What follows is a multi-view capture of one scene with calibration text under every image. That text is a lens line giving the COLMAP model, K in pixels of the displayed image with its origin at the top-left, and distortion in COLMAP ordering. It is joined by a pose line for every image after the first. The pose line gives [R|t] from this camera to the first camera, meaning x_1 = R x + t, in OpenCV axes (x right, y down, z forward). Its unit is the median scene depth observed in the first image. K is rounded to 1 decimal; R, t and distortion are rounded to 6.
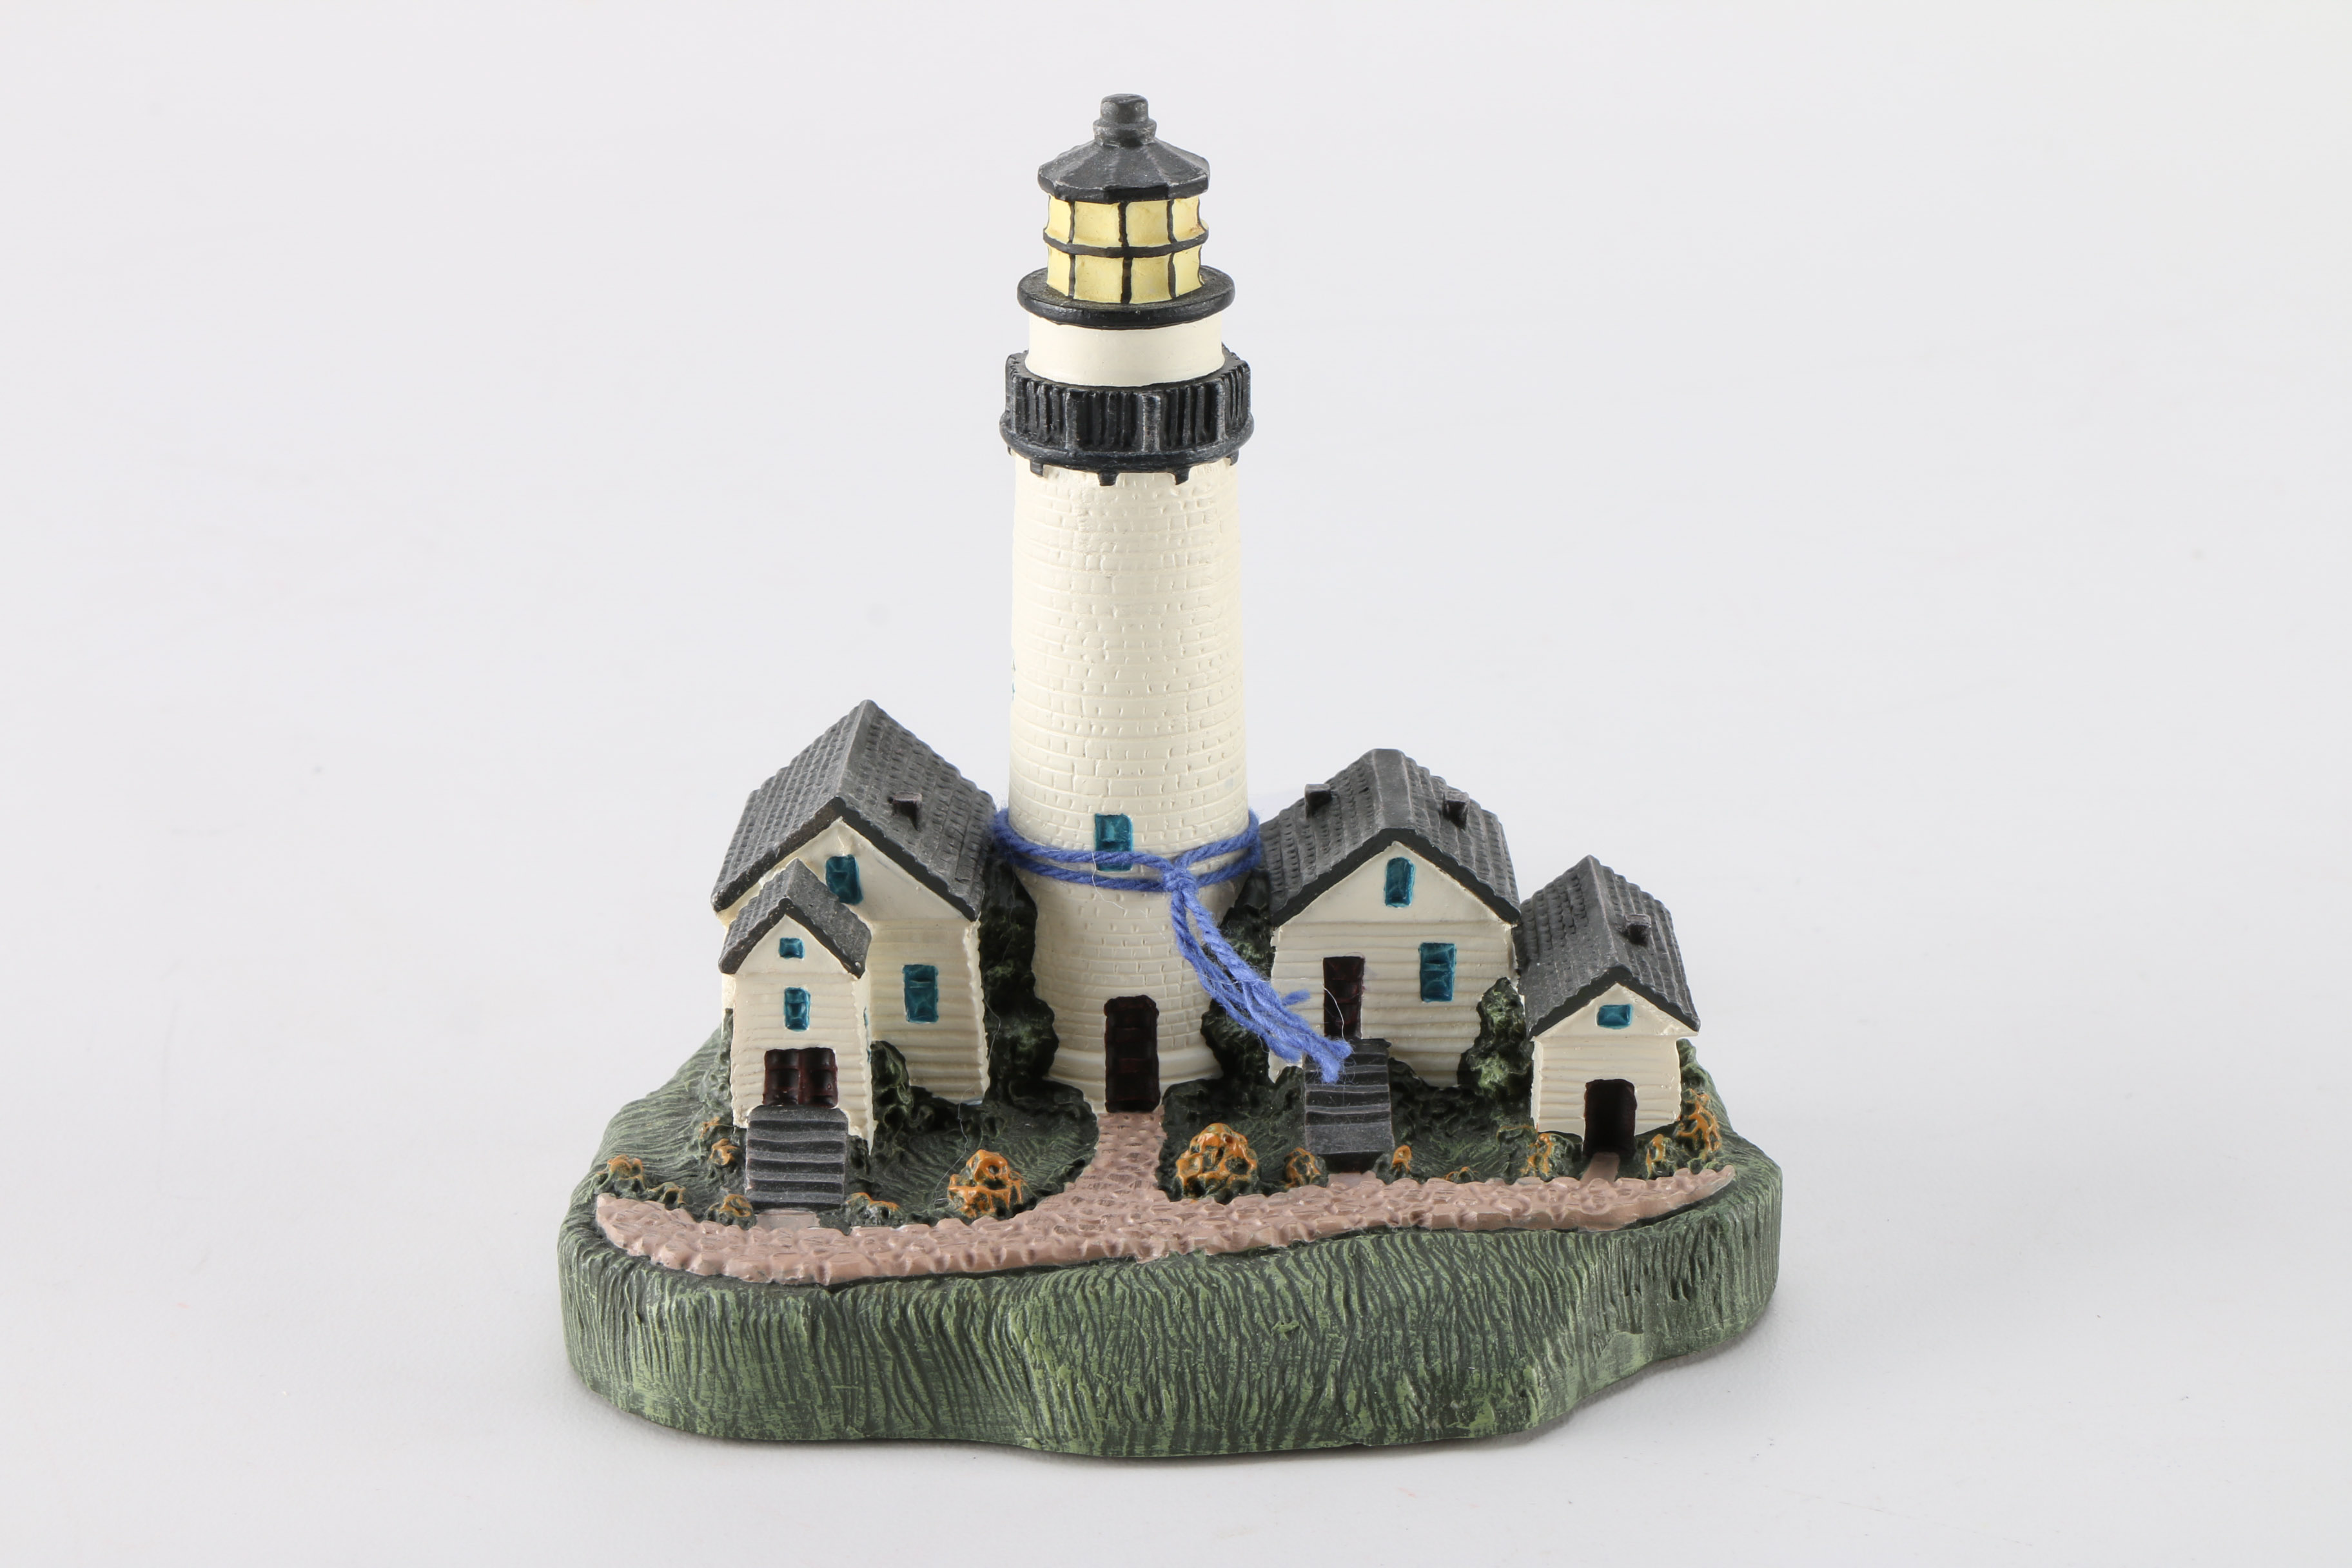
lens RADIAL K [[5166.0, 0, 1135.6], [0, 5166.0, 695.4], [0, 0, 1]] dist [-0.096541, 0.000000]
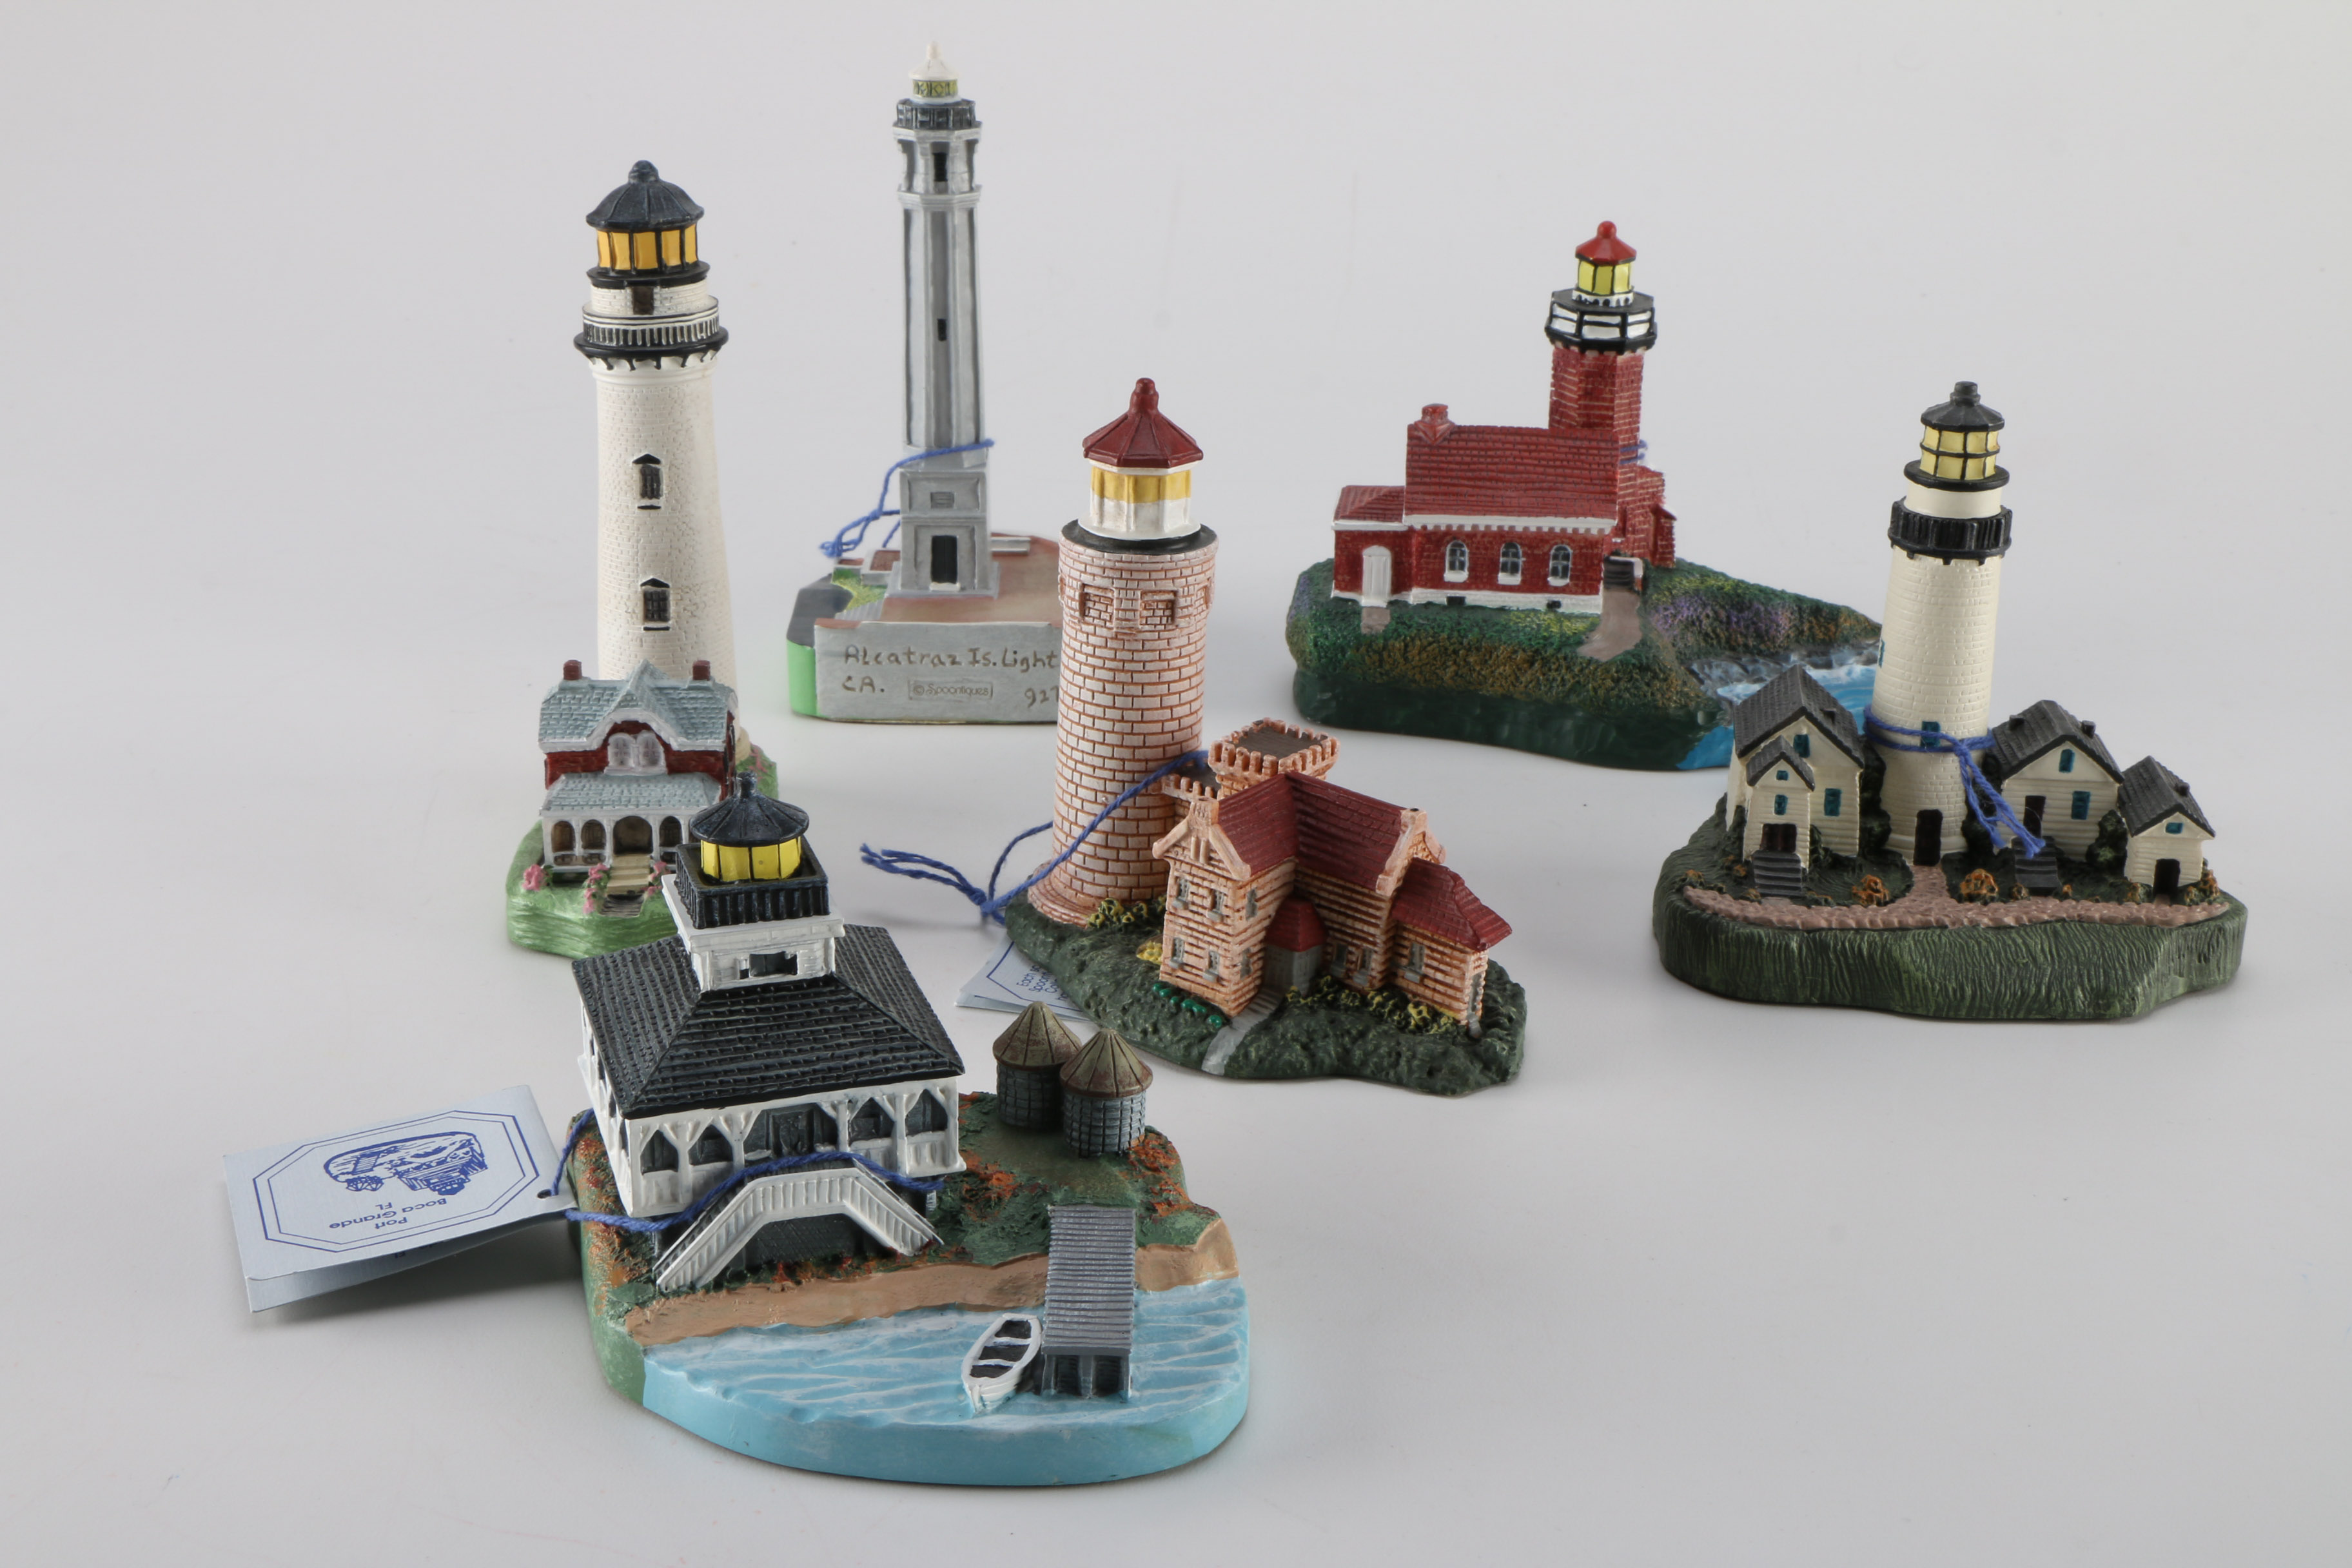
lens RADIAL K [[3504.0, 0, 1096.2], [0, 3504.0, 719.1], [0, 0, 1]] dist [-0.033068, 0.000000]
pose [[0.994600, 0.049258, -0.091346, -0.219559], [-0.049735, 0.998758, -0.002961, 0.044547], [0.091087, 0.007488, 0.995815, -0.465814]]
